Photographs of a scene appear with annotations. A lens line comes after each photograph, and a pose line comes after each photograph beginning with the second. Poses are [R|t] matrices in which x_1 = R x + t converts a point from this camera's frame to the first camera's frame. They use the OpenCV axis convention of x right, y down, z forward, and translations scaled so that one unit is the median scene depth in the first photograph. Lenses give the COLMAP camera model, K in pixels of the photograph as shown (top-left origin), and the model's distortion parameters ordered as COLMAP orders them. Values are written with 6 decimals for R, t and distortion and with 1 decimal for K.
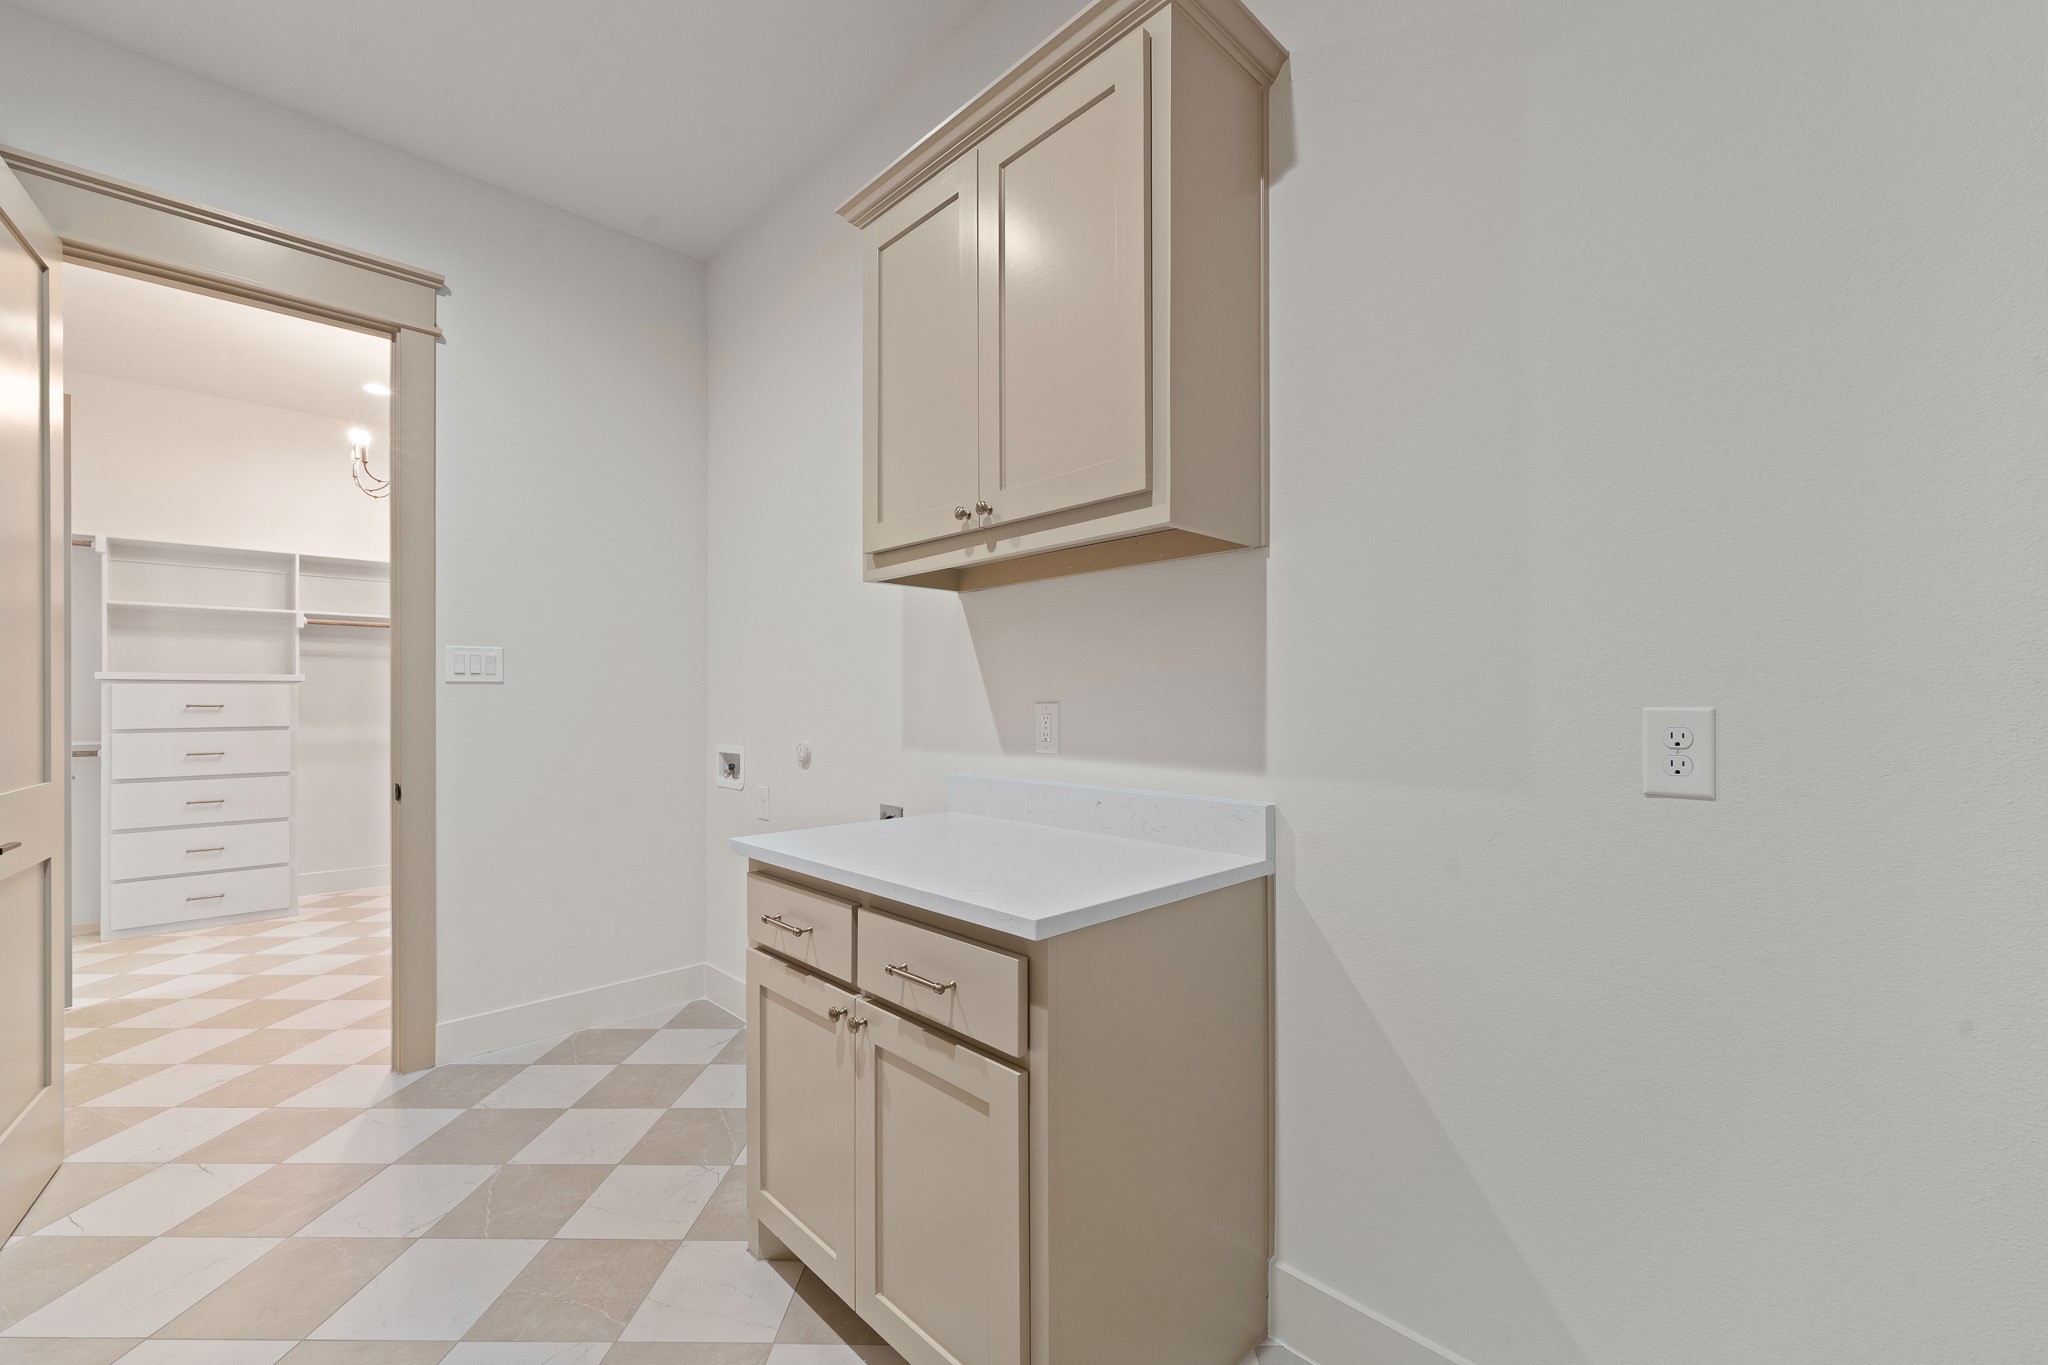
lens RADIAL K [[833.6, 0, 1024.1], [0, 833.6, 685.8], [0, 0, 1]] dist [-0.004073, -0.000568]
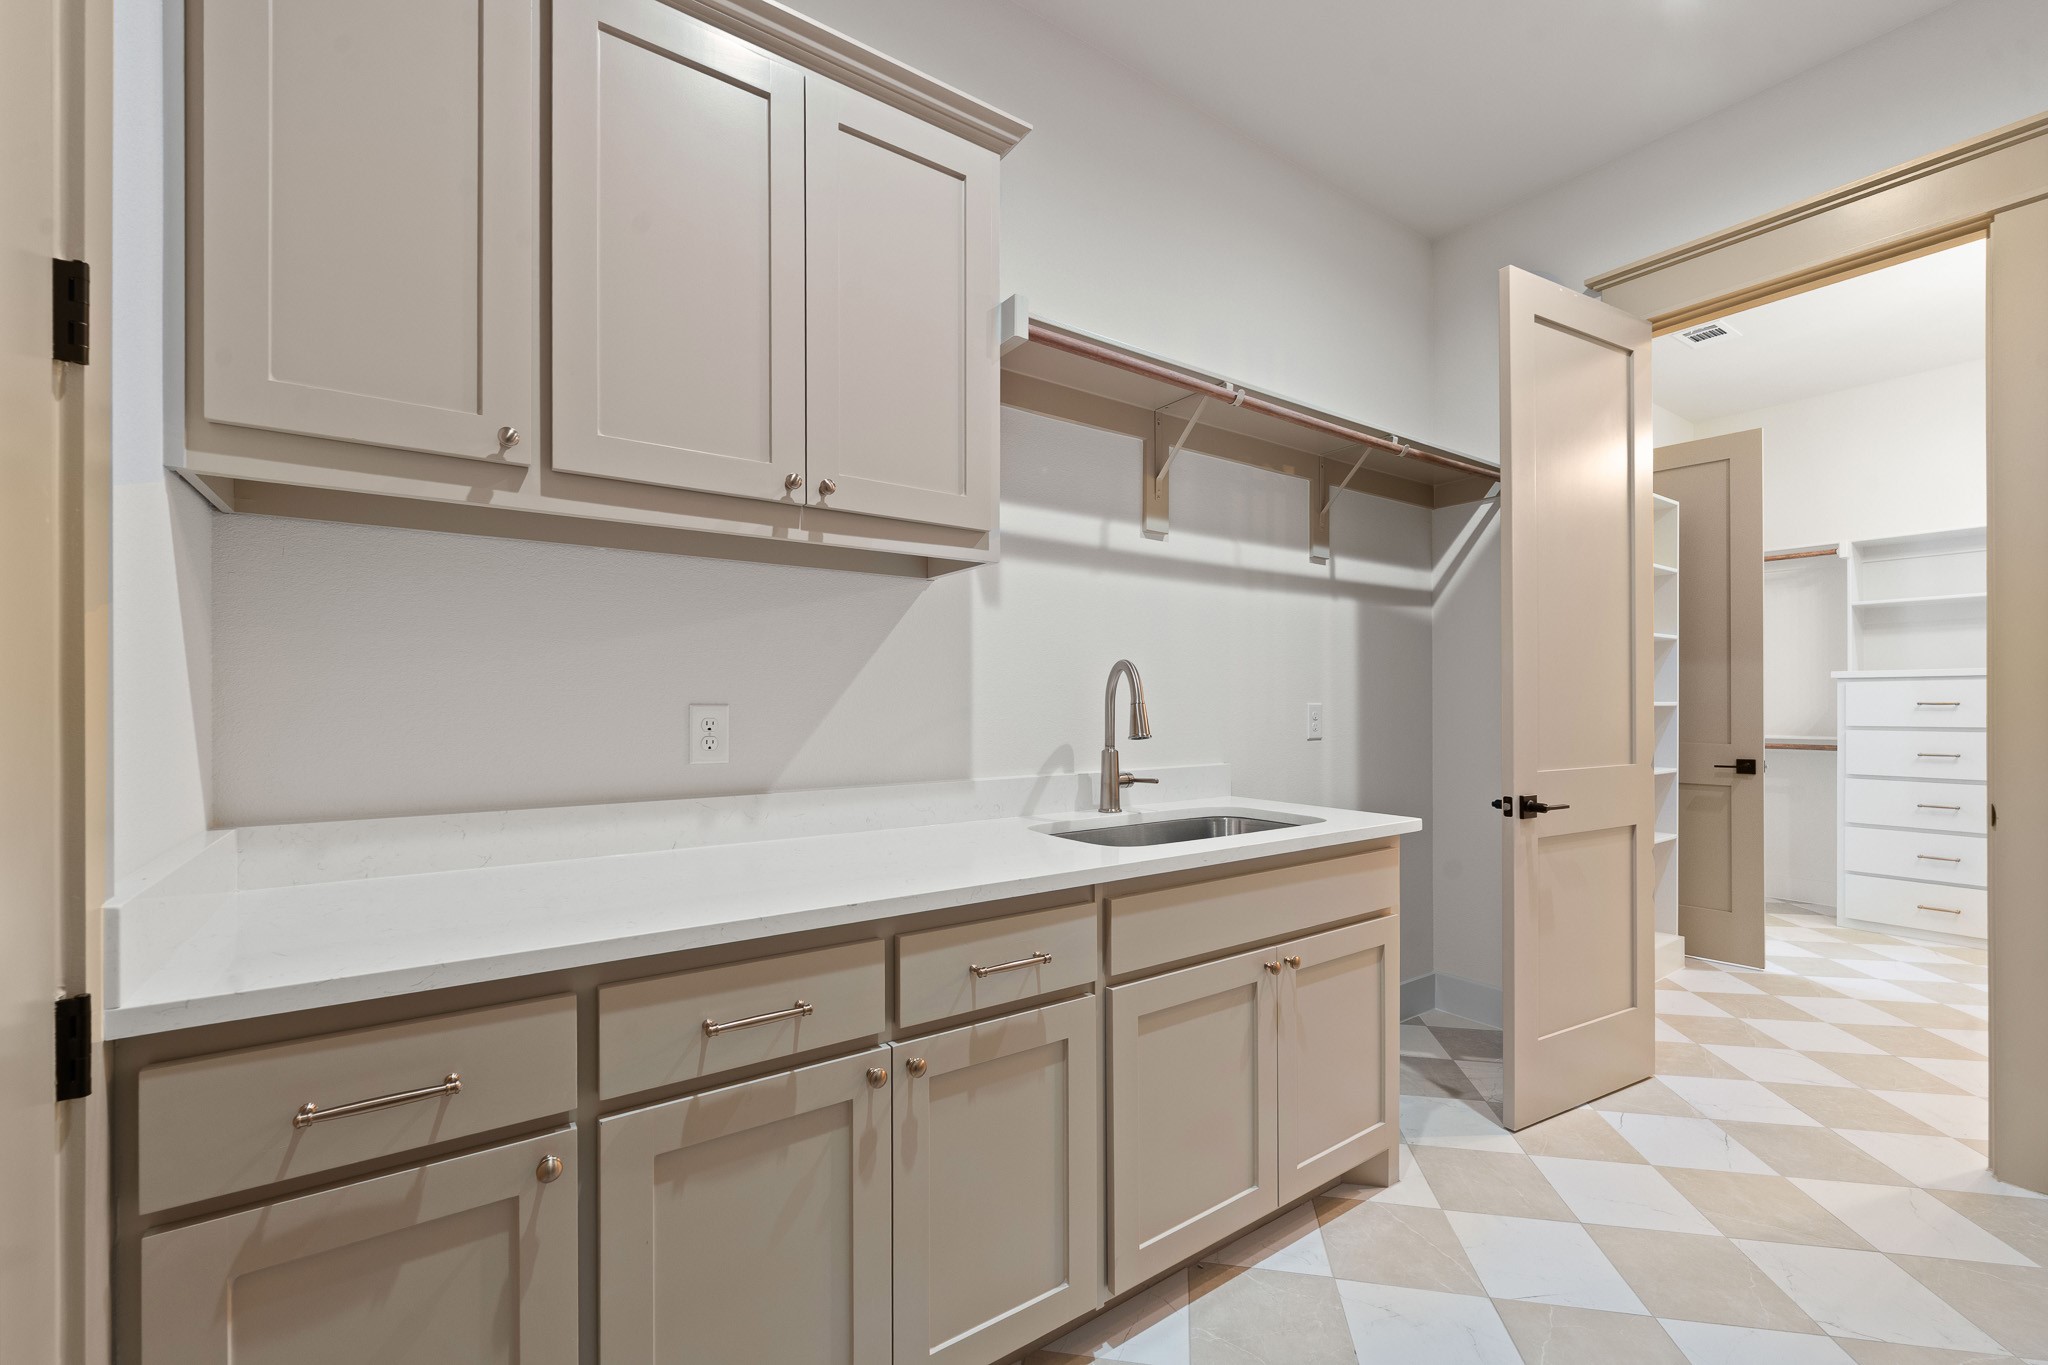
lens RADIAL K [[833.6, 0, 1026.5], [0, 833.6, 703.0], [0, 0, 1]] dist [-0.004073, -0.000568]
pose [[-0.171185, 0.002679, -0.985235, 0.164385], [0.021034, 0.999778, -0.000936, 0.003837], [0.985014, -0.020883, -0.171203, 0.243558]]
